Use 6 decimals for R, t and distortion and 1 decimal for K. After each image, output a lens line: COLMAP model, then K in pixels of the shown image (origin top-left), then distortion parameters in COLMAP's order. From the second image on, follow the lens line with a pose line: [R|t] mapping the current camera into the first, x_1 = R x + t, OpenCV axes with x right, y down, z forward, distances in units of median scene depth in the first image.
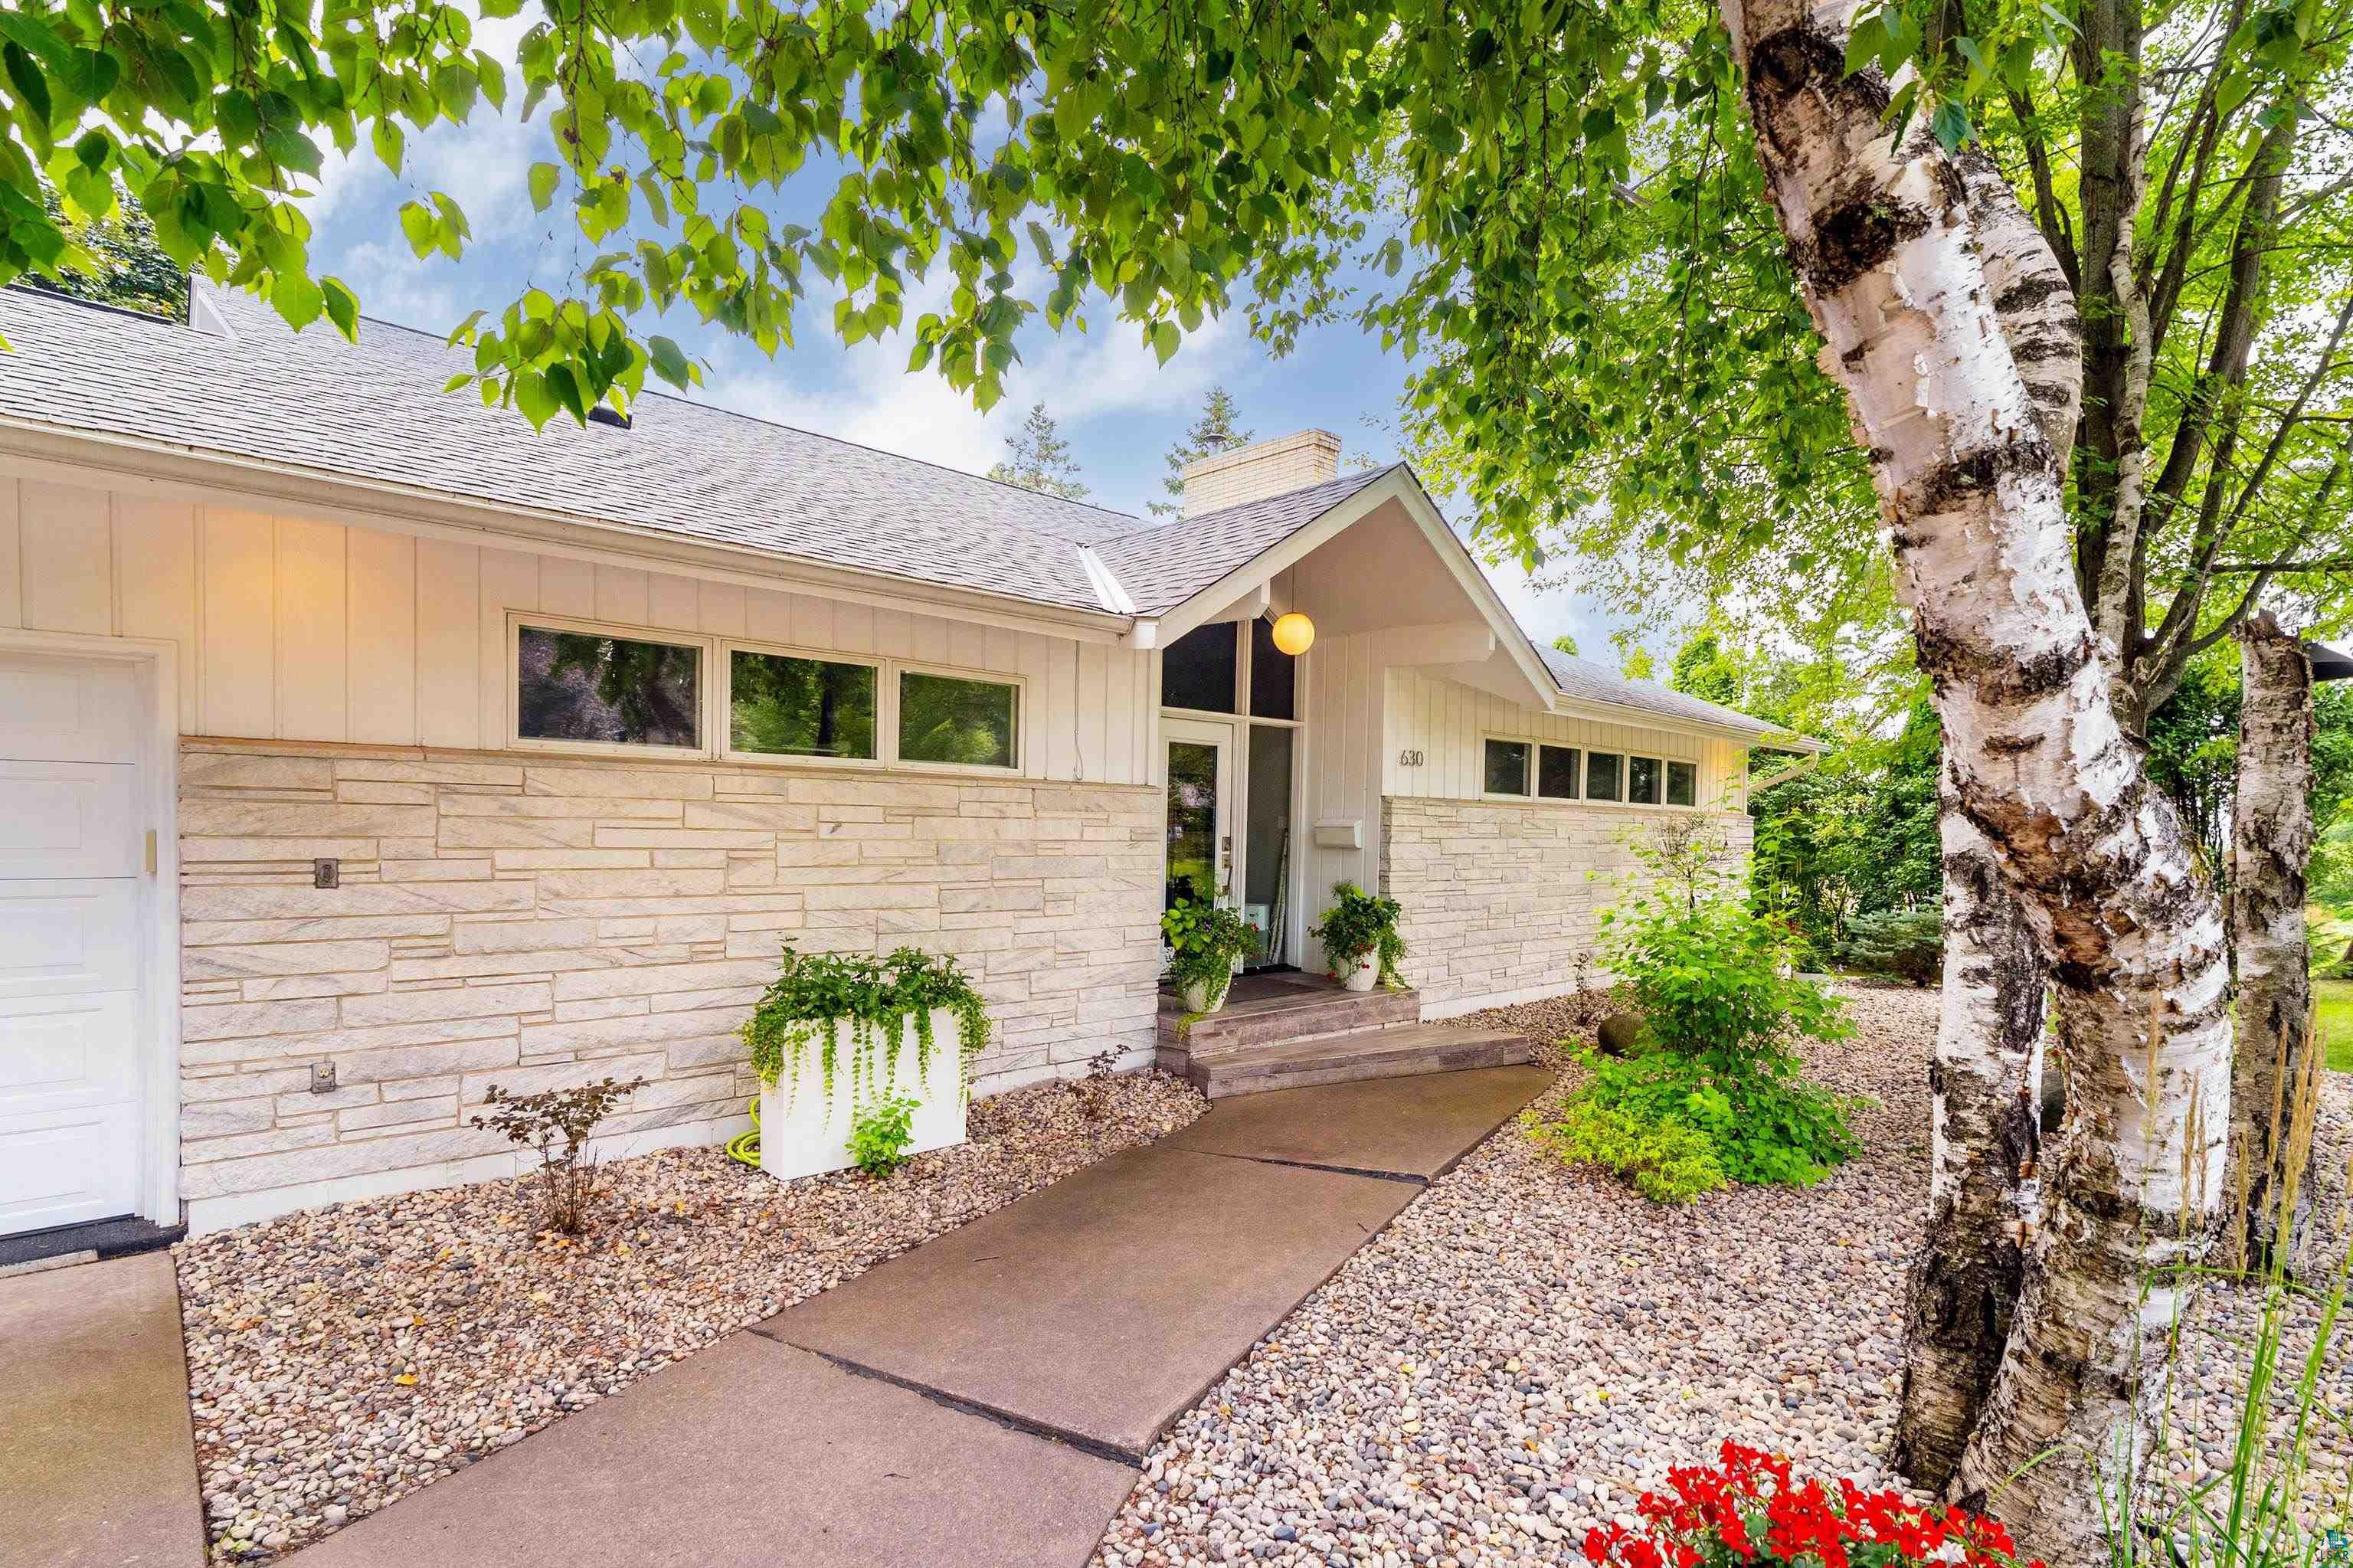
lens RADIAL K [[1123.8, 0, 1181.8], [0, 1123.8, 853.7], [0, 0, 1]] dist [-0.001364, 0.000238]
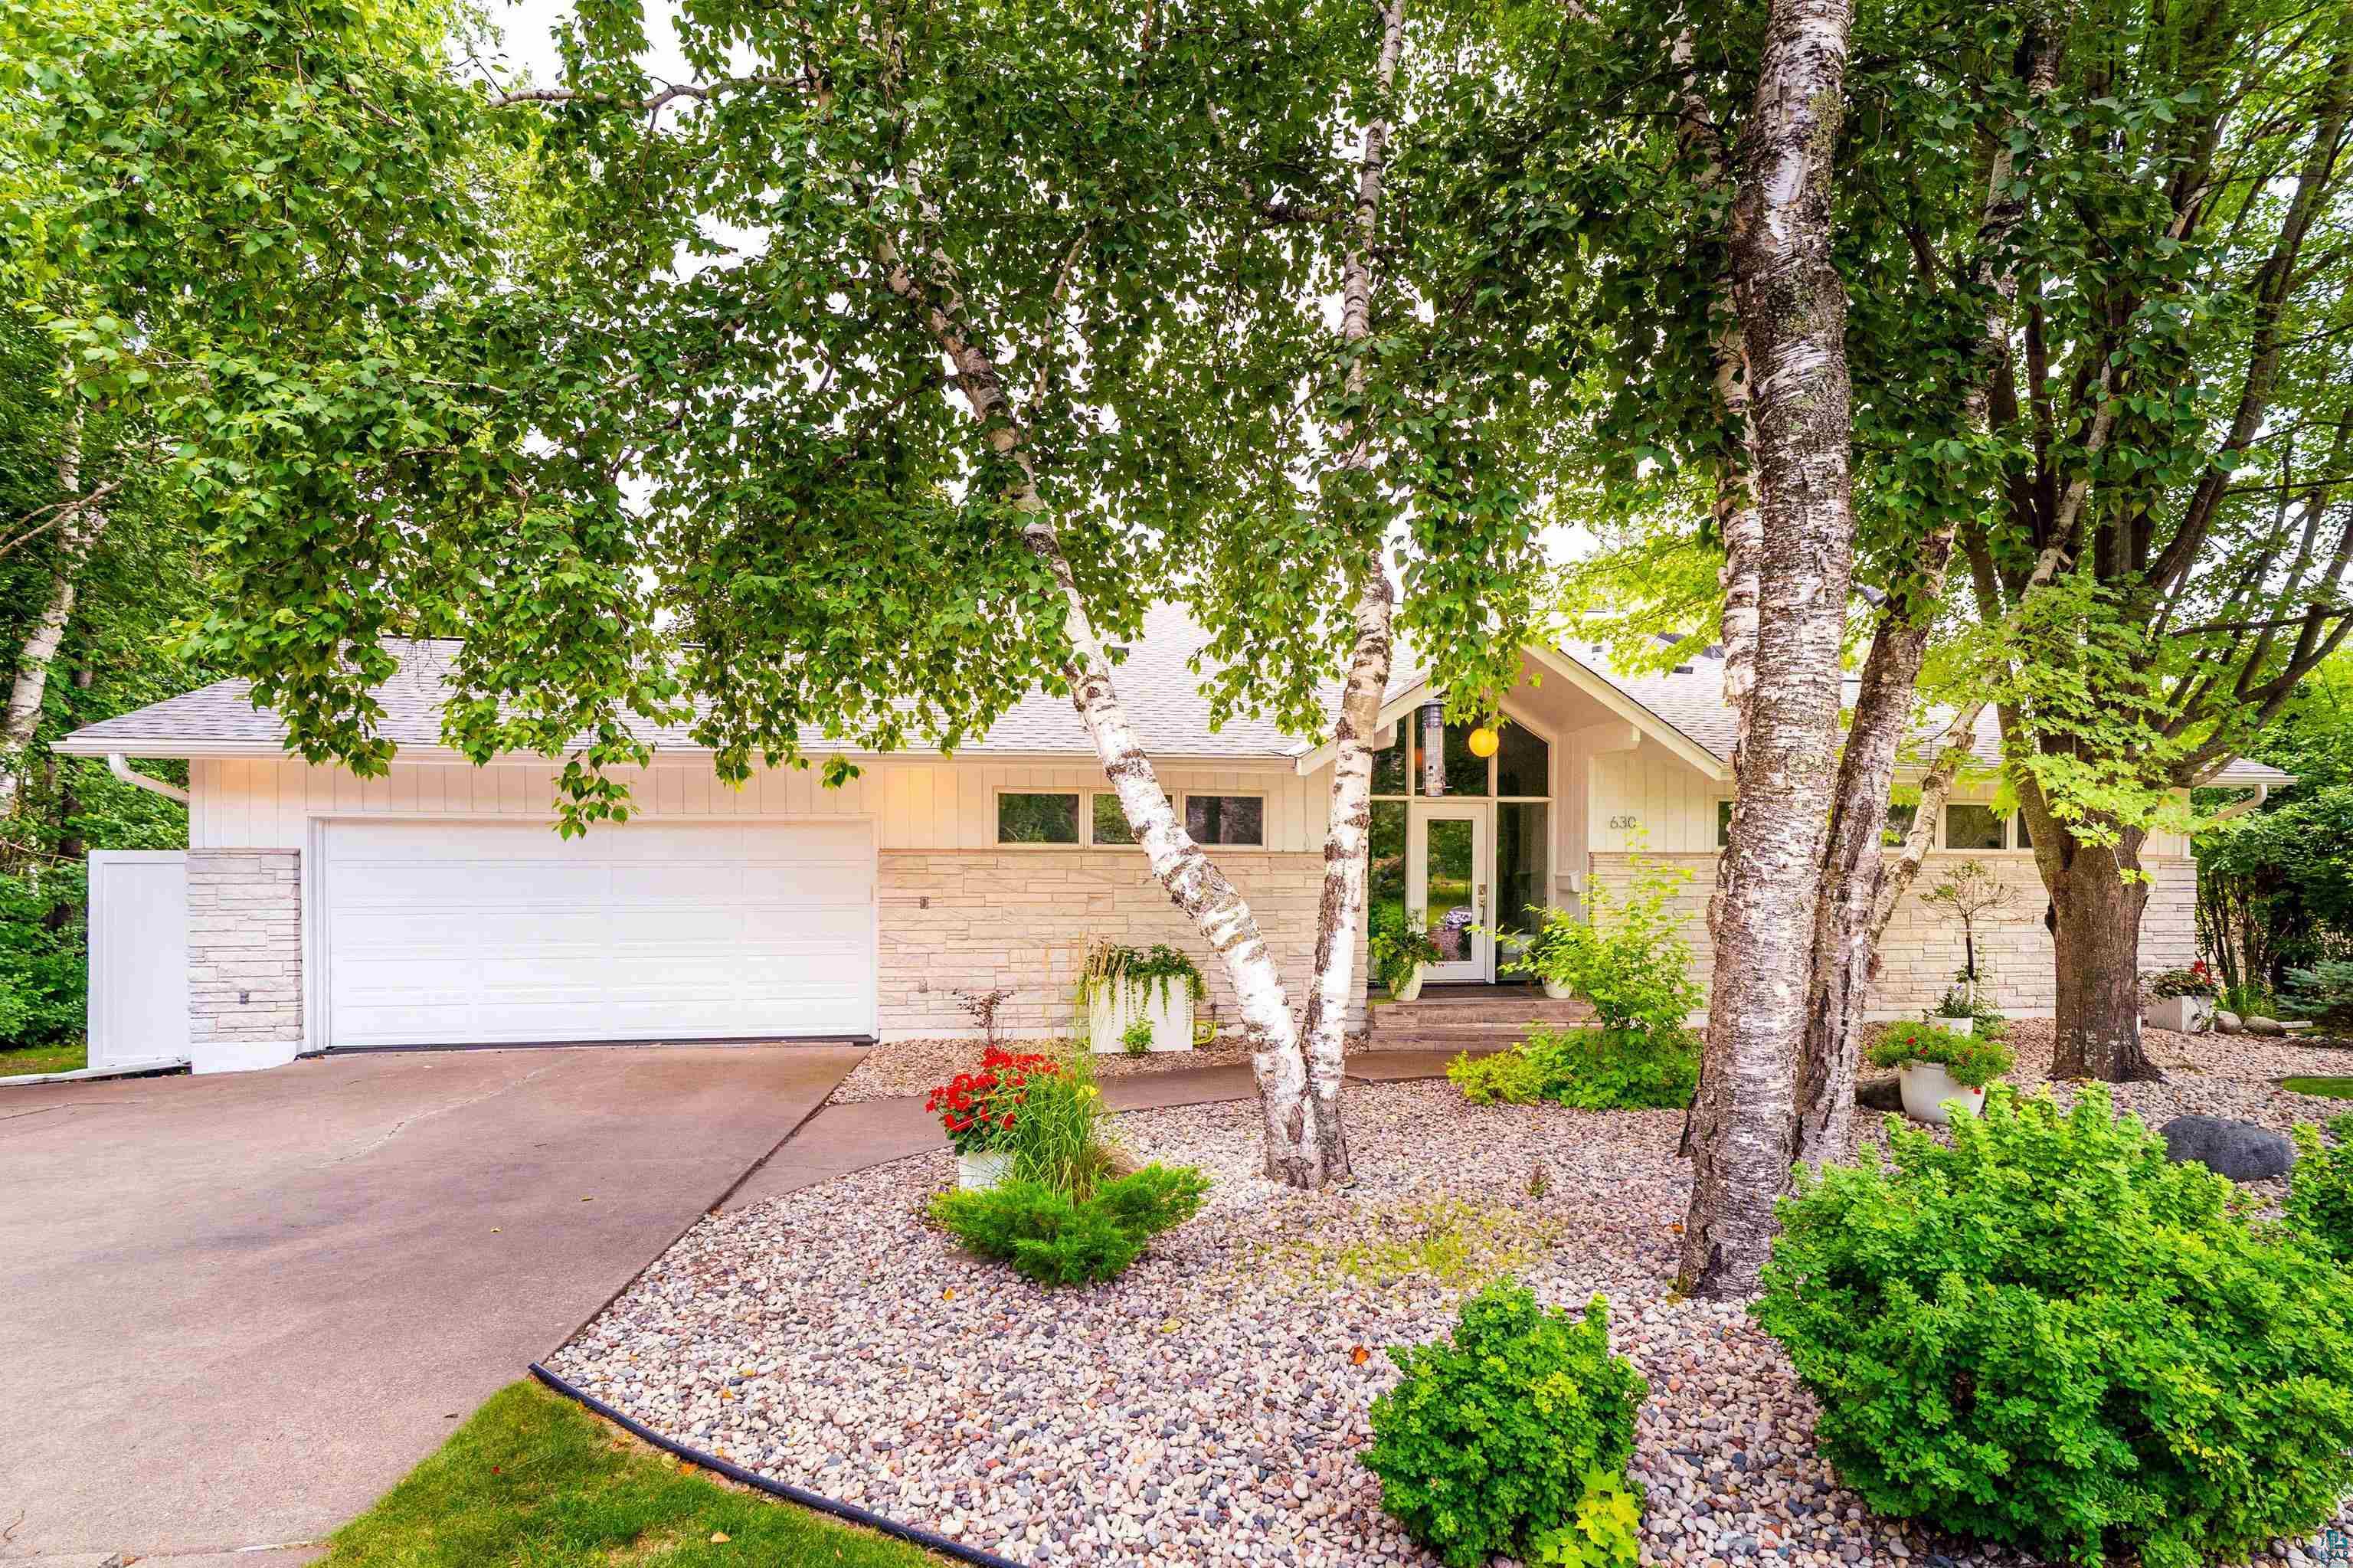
lens RADIAL K [[1104.2, 0, 1256.0], [0, 1104.2, 868.4], [0, 0, 1]] dist [0.001191, 0.000428]
pose [[0.832717, -0.017451, -0.553424, 0.823963], [-0.000977, 0.999455, -0.032985, 0.014853], [0.553698, 0.028007, 0.832246, -0.425595]]
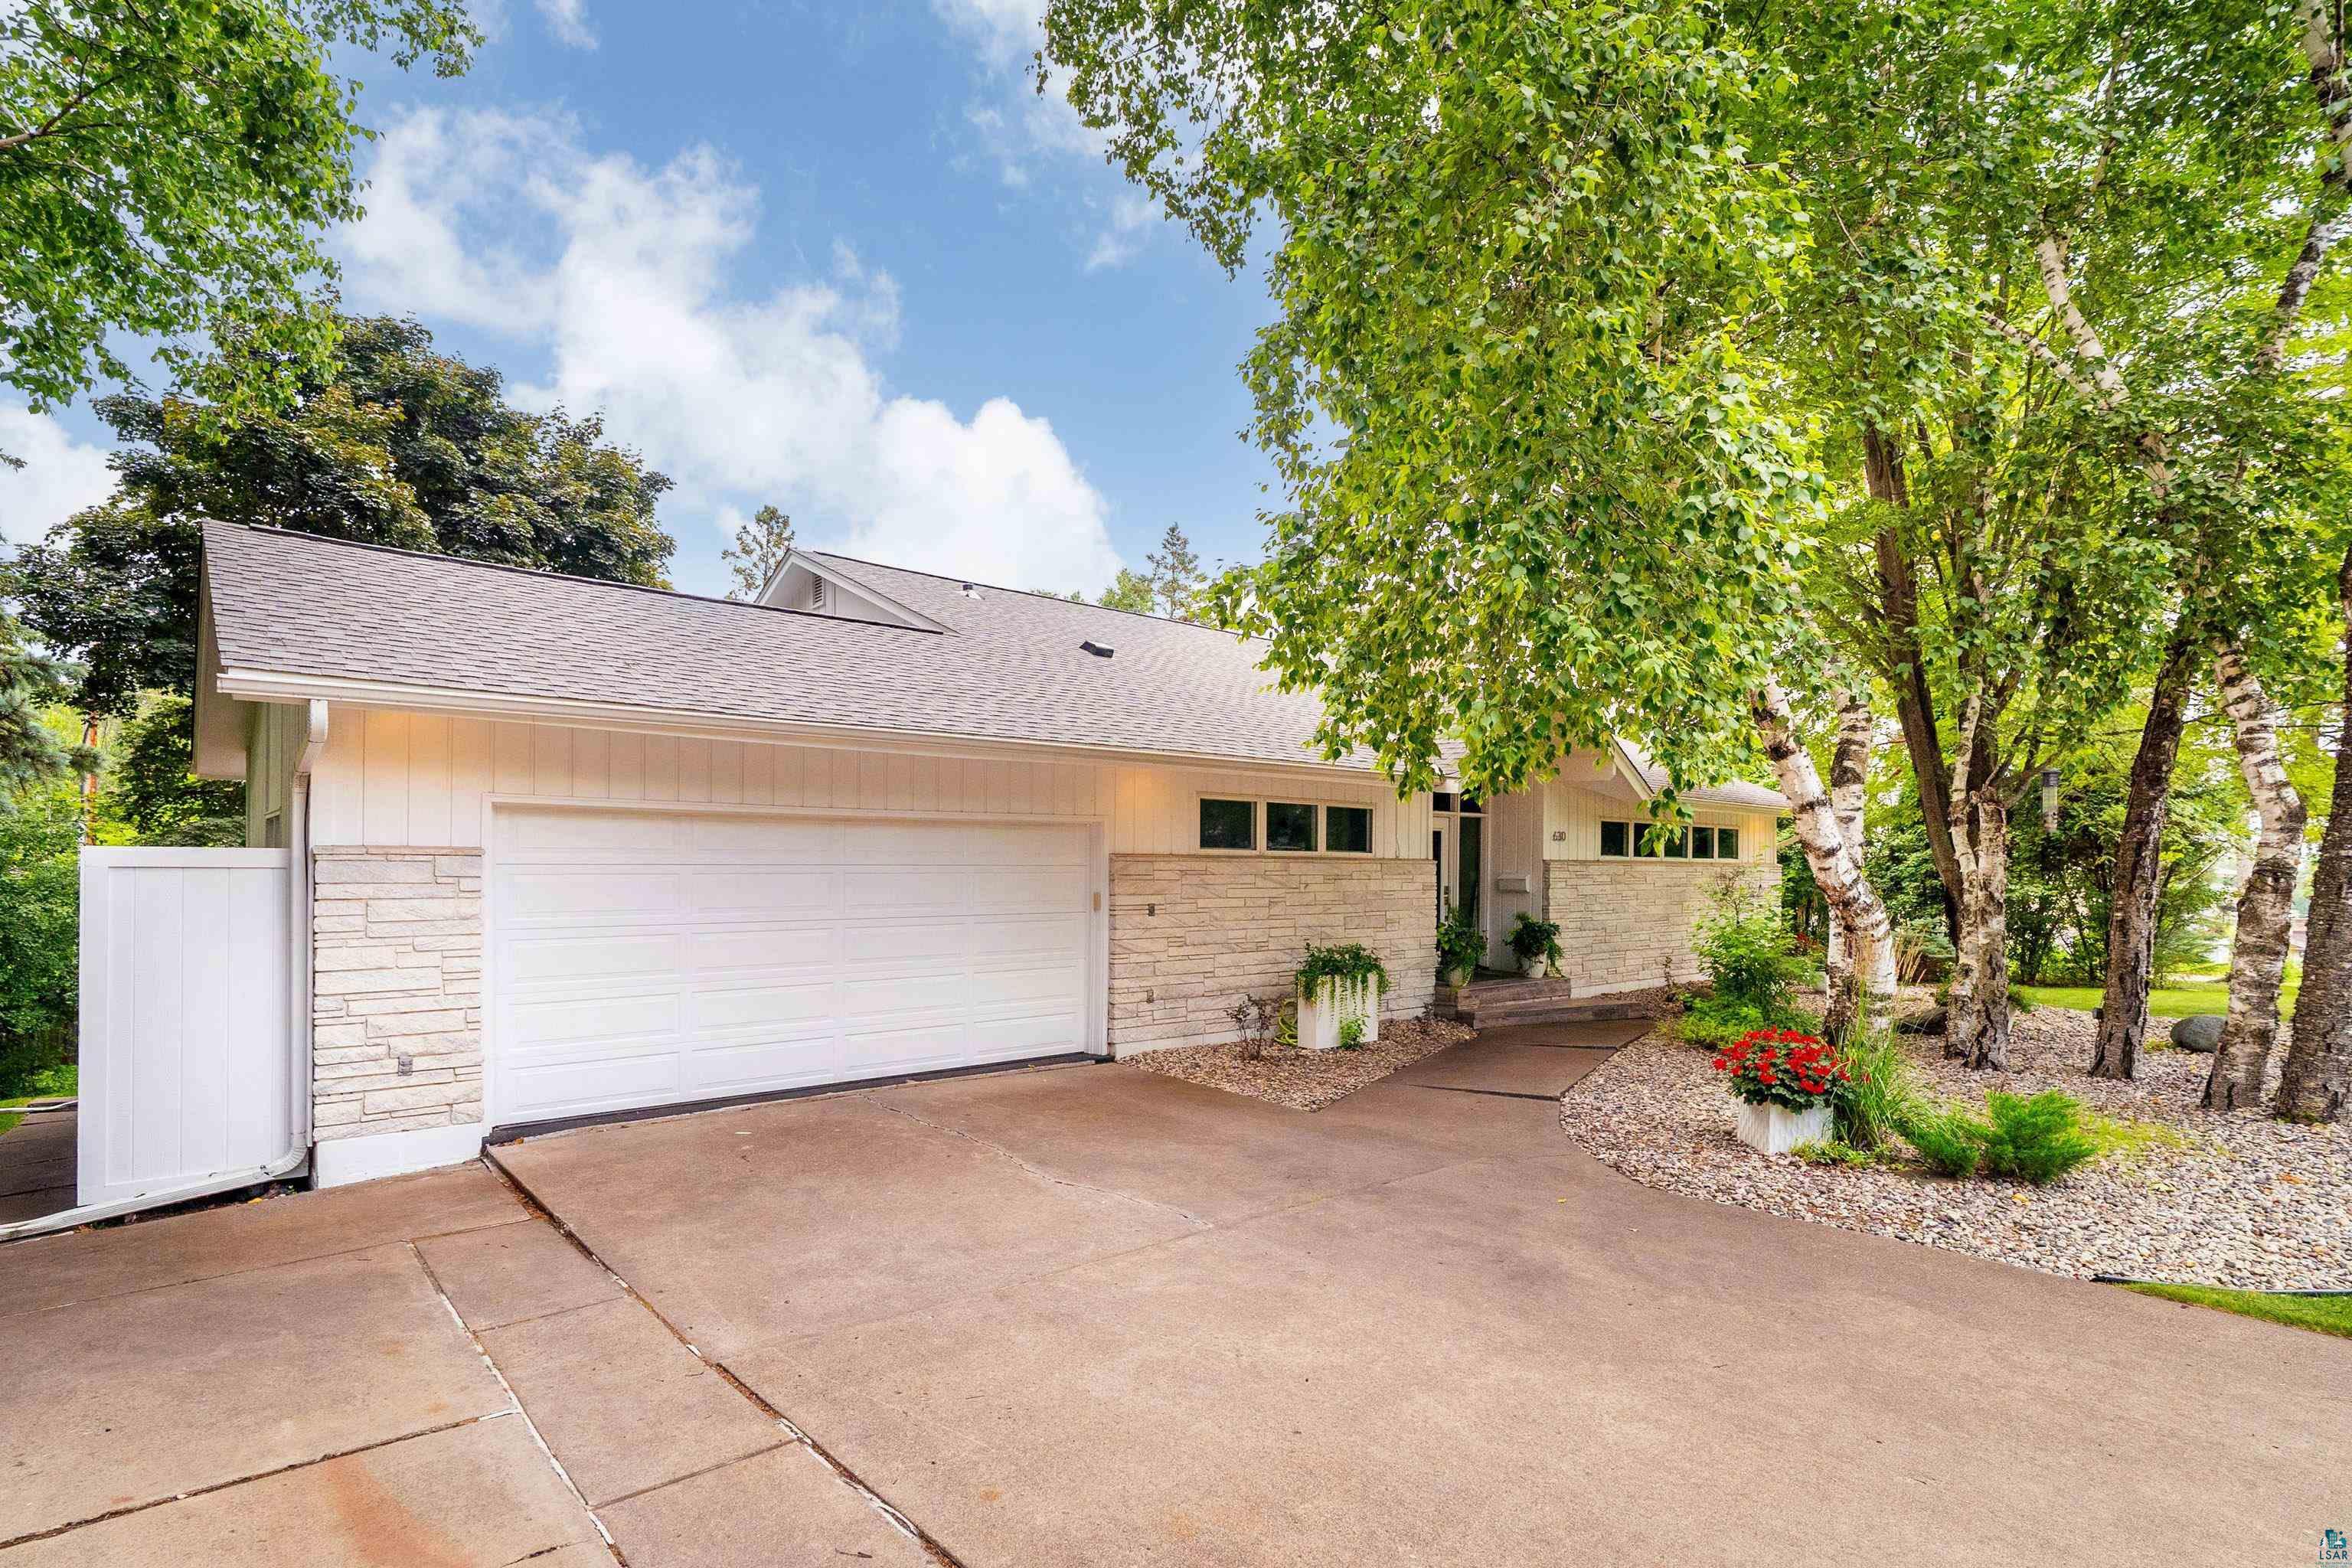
lens RADIAL K [[1119.0, 0, 1157.7], [0, 1119.0, 863.3], [0, 0, 1]] dist [0.002816, 0.000208]
pose [[0.998791, -0.012326, -0.047580, -0.444348], [0.010976, 0.999532, -0.028538, -0.008935], [0.047910, 0.027981, 0.998460, -0.954557]]
